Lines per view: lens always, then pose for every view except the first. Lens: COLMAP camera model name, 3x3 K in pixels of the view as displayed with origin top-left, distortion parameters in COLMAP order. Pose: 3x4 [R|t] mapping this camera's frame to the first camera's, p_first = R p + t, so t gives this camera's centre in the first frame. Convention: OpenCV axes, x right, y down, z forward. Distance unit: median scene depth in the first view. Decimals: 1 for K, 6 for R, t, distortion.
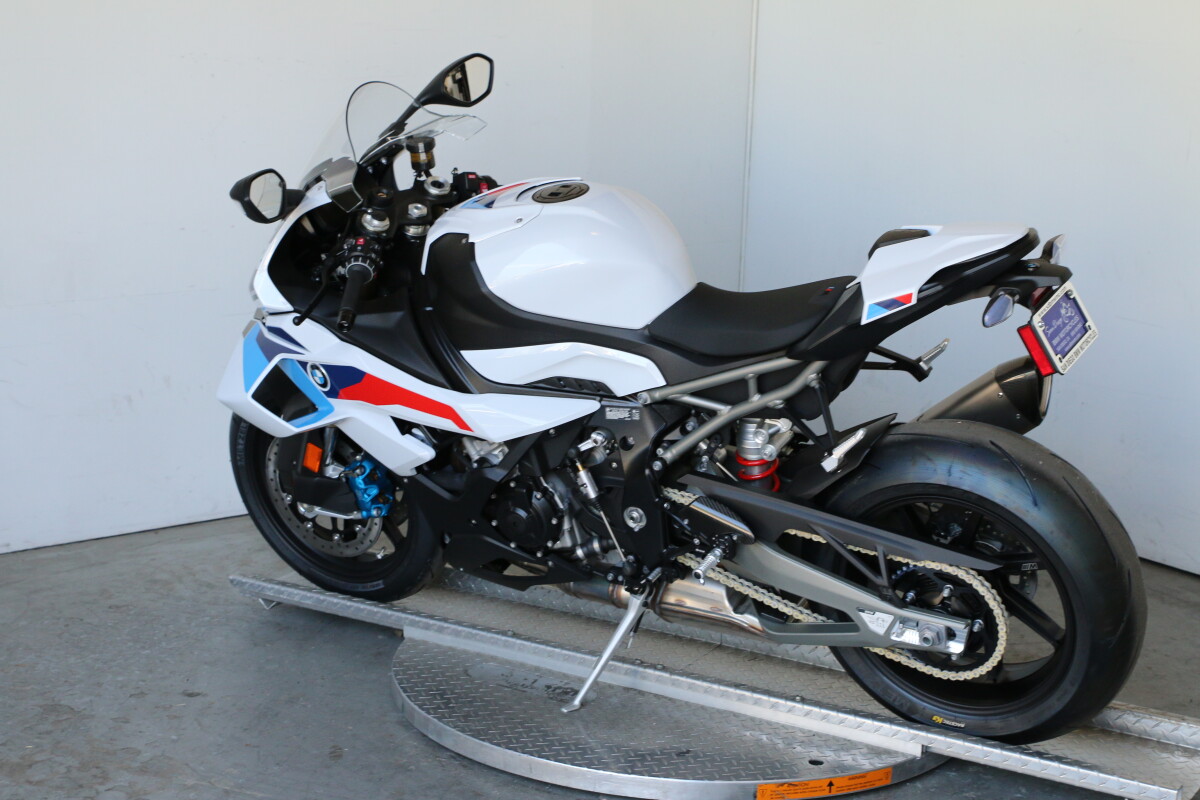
lens RADIAL K [[2059.1, 0, 600.0], [0, 2059.1, 400.0], [0, 0, 1]] dist [-0.021296, 0.072722]
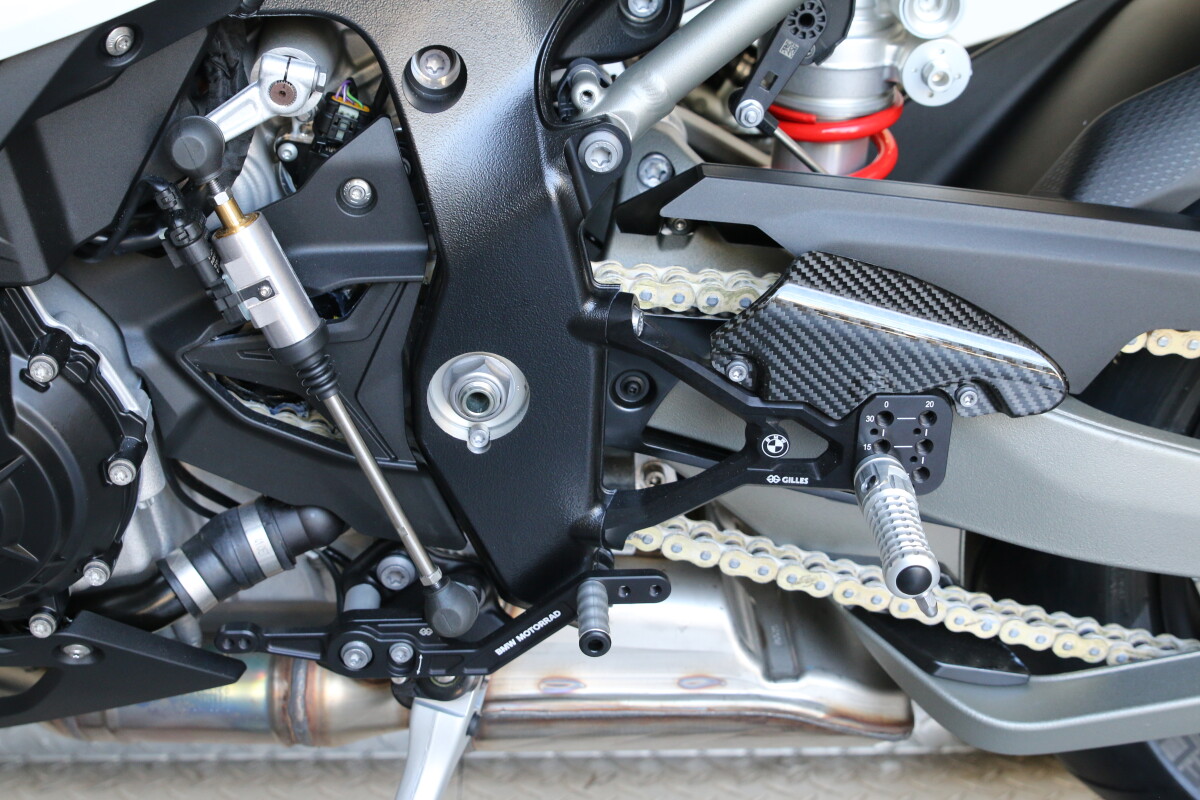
lens RADIAL K [[1819.9, 0, 593.4], [0, 1819.9, 404.6], [0, 0, 1]] dist [-0.032898, 0.004645]
pose [[0.841898, -0.152975, 0.517500, -0.083391], [0.132995, 0.988217, 0.075758, 0.044168], [-0.522992, 0.005045, 0.852323, 0.820799]]
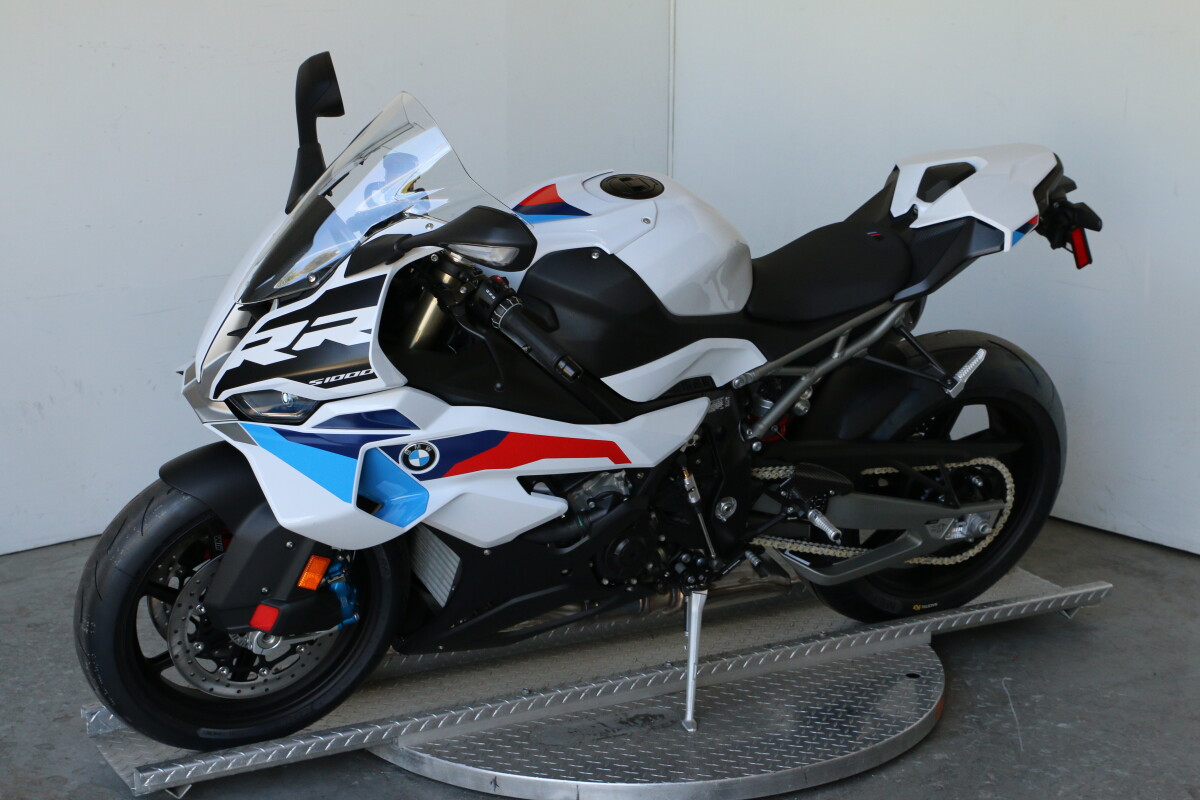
lens RADIAL K [[2111.2, 0, 586.1], [0, 2111.2, 400.2], [0, 0, 1]] dist [-0.030512, 0.156294]
pose [[0.528173, -0.224603, 0.818894, -0.824829], [0.205582, 0.969517, 0.133318, -0.138562], [-0.823875, 0.097935, 0.558246, 0.503692]]
